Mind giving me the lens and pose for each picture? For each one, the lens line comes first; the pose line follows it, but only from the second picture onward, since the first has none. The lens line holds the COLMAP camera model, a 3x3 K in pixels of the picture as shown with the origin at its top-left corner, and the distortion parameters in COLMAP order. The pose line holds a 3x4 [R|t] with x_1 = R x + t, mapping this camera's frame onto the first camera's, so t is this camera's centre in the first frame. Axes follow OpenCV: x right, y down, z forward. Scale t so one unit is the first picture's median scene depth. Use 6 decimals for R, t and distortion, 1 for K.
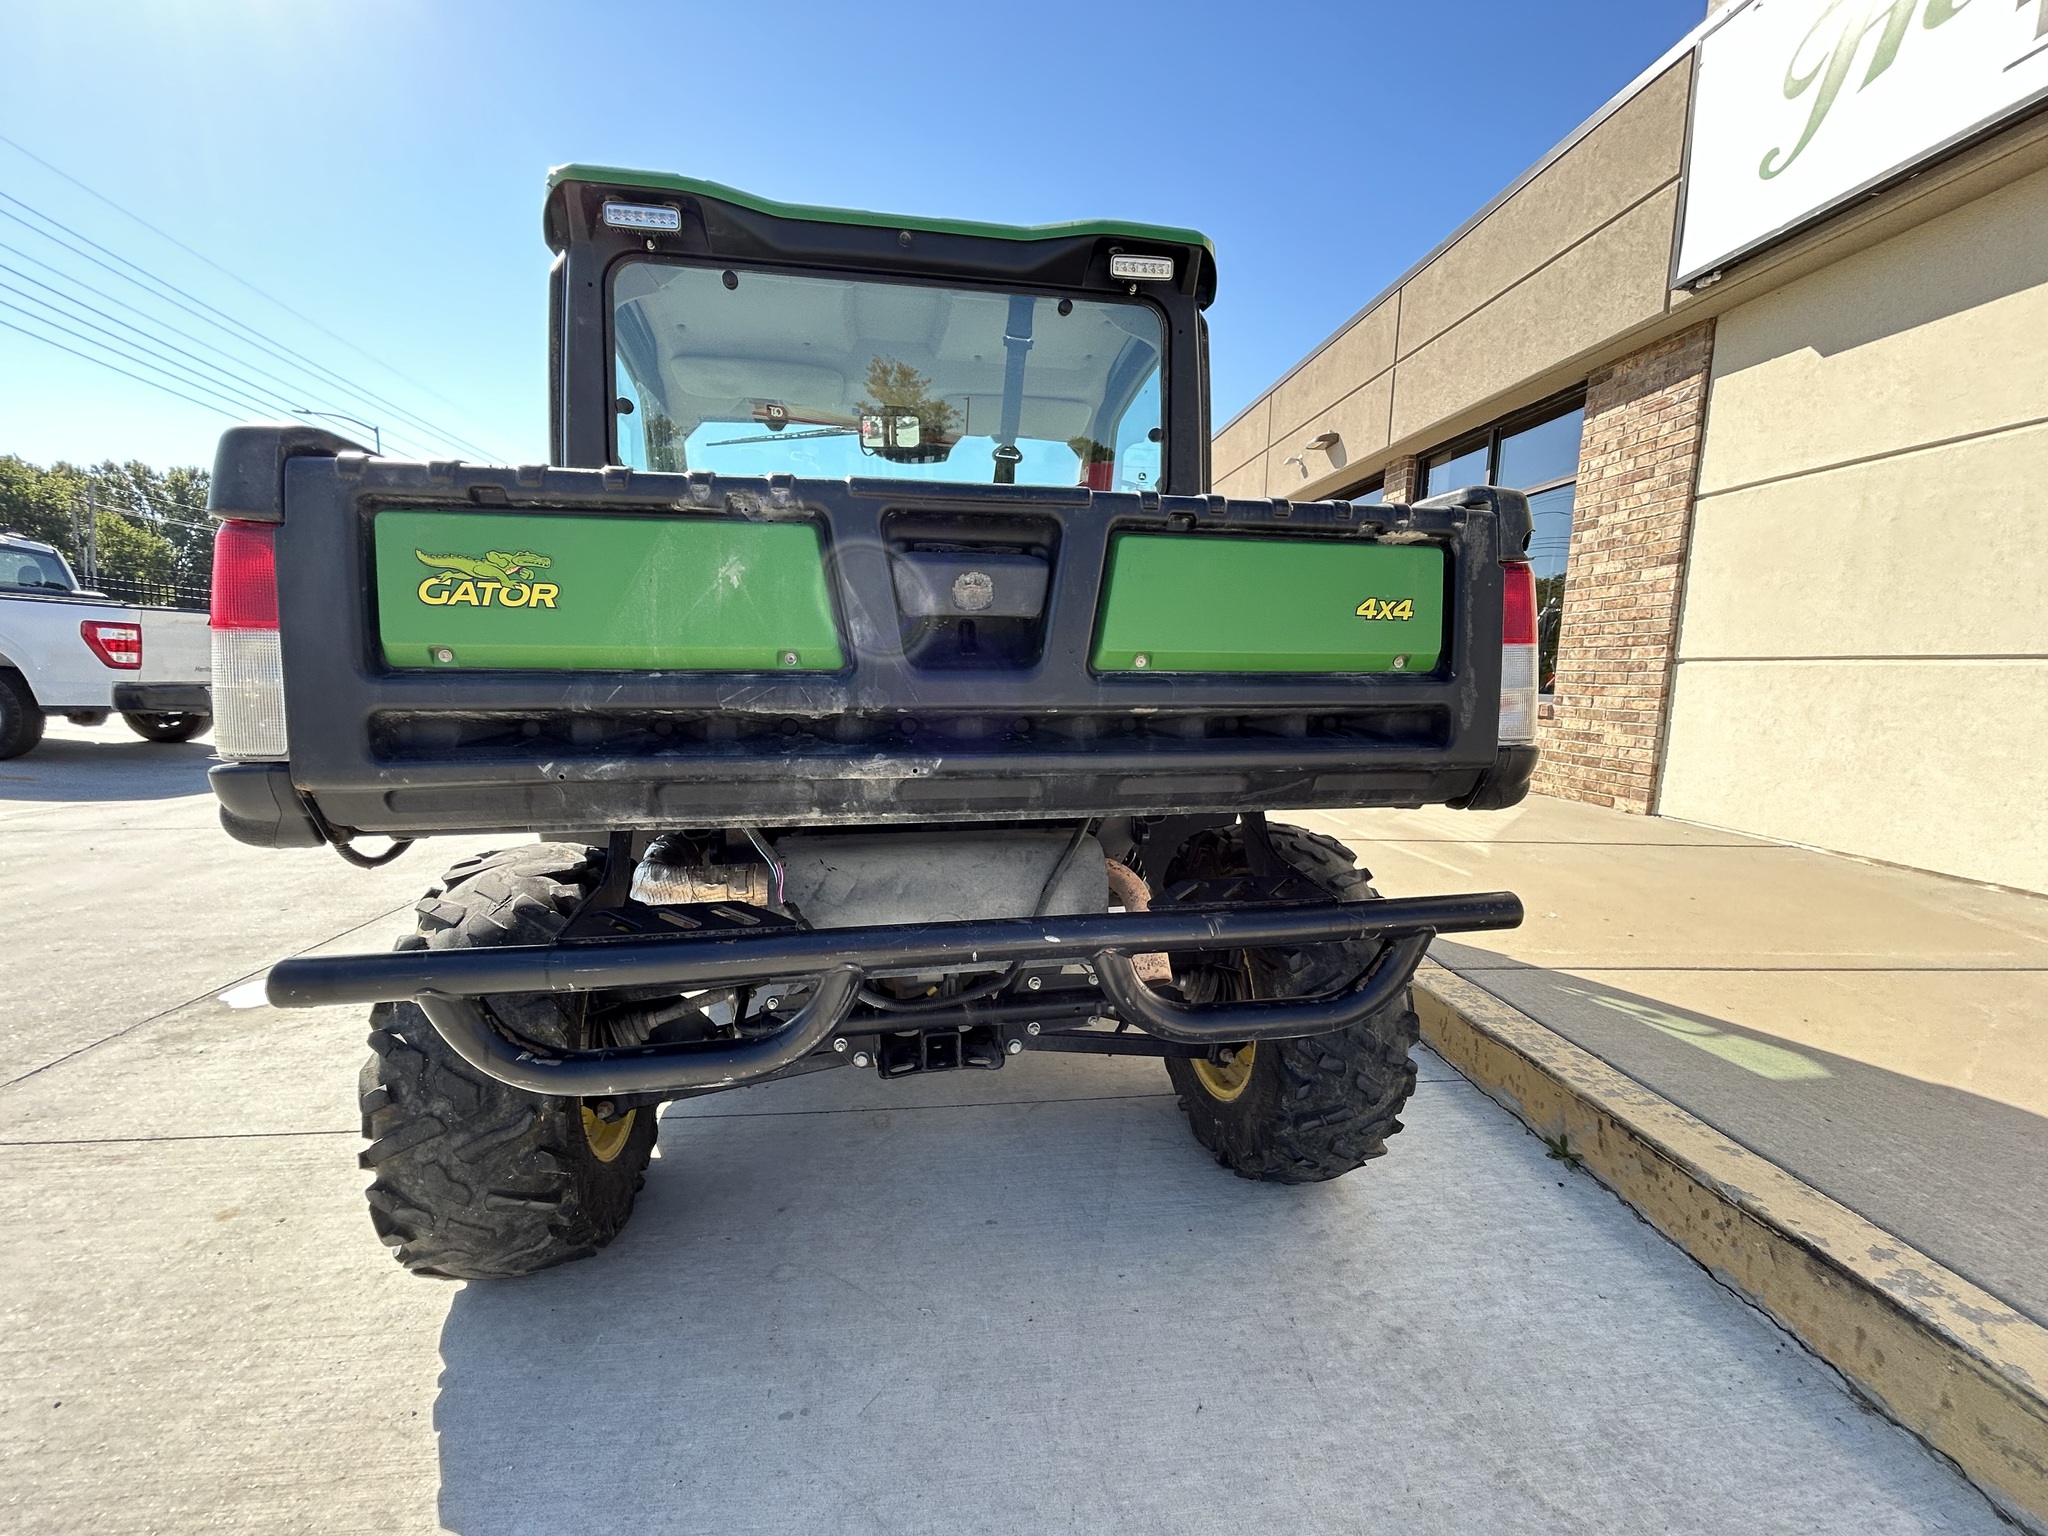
lens RADIAL K [[828.8, 0, 1015.5], [0, 828.8, 766.5], [0, 0, 1]] dist [-0.001400, 0.000099]
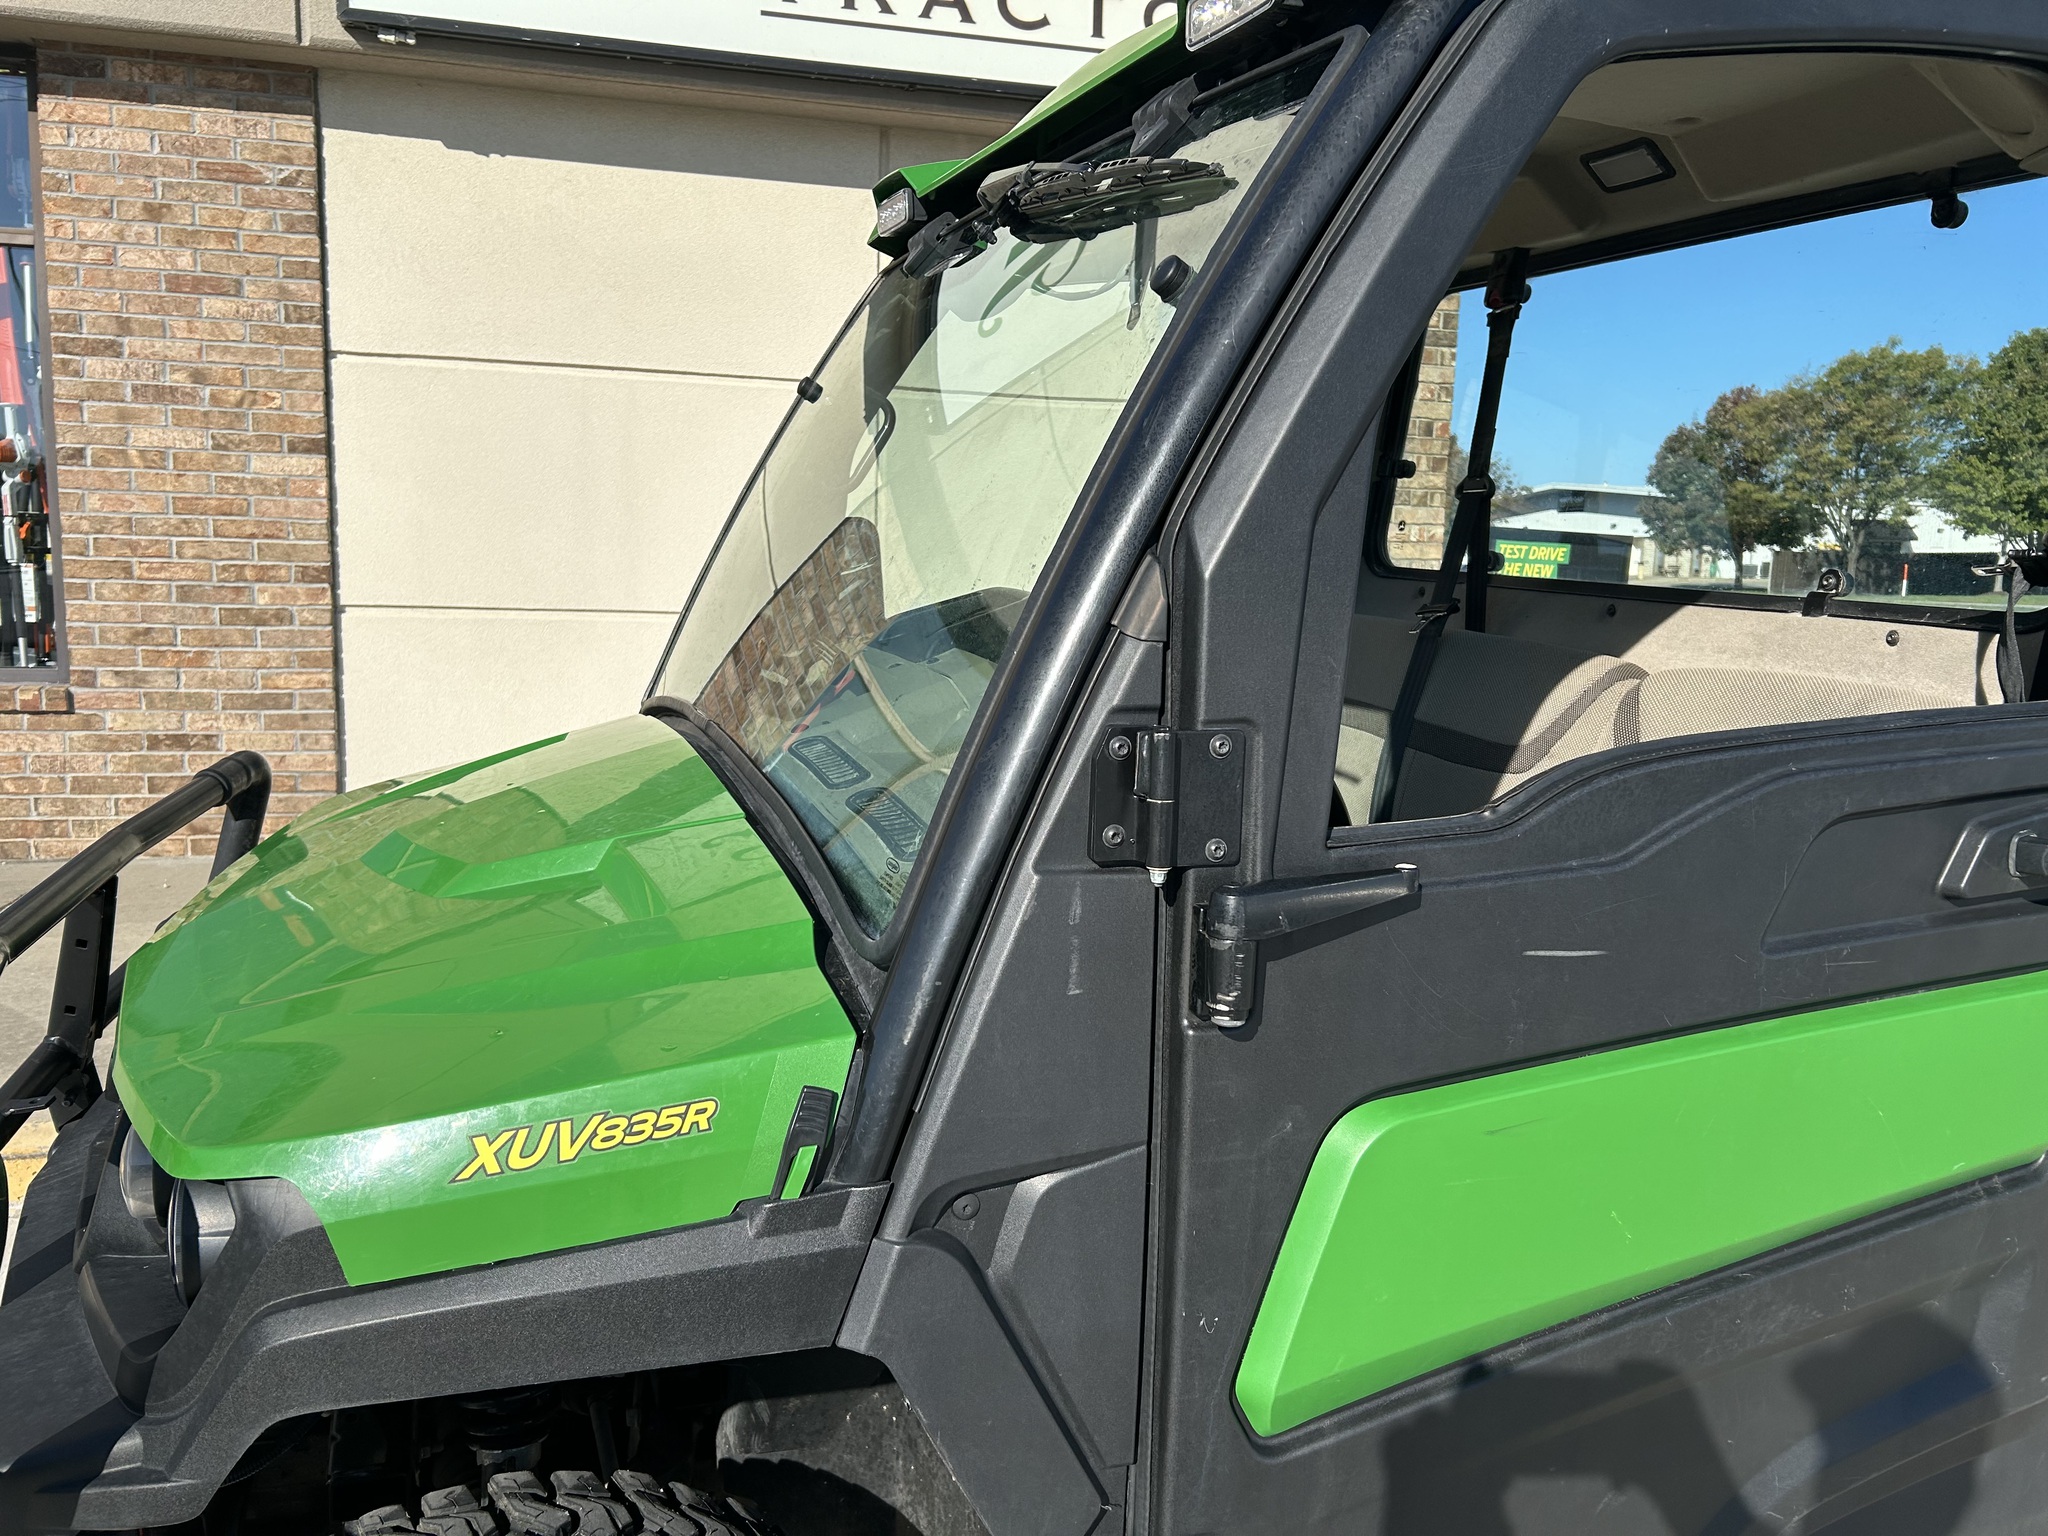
lens RADIAL K [[1528.2, 0, 1024.0], [0, 1528.2, 768.0], [0, 0, 1]] dist [0.006148, 0.003420]
pose [[-0.162328, -0.172129, 0.971608, -0.453166], [0.079616, 0.979172, 0.186770, -0.185247], [-0.983520, 0.107673, -0.145243, 0.665098]]
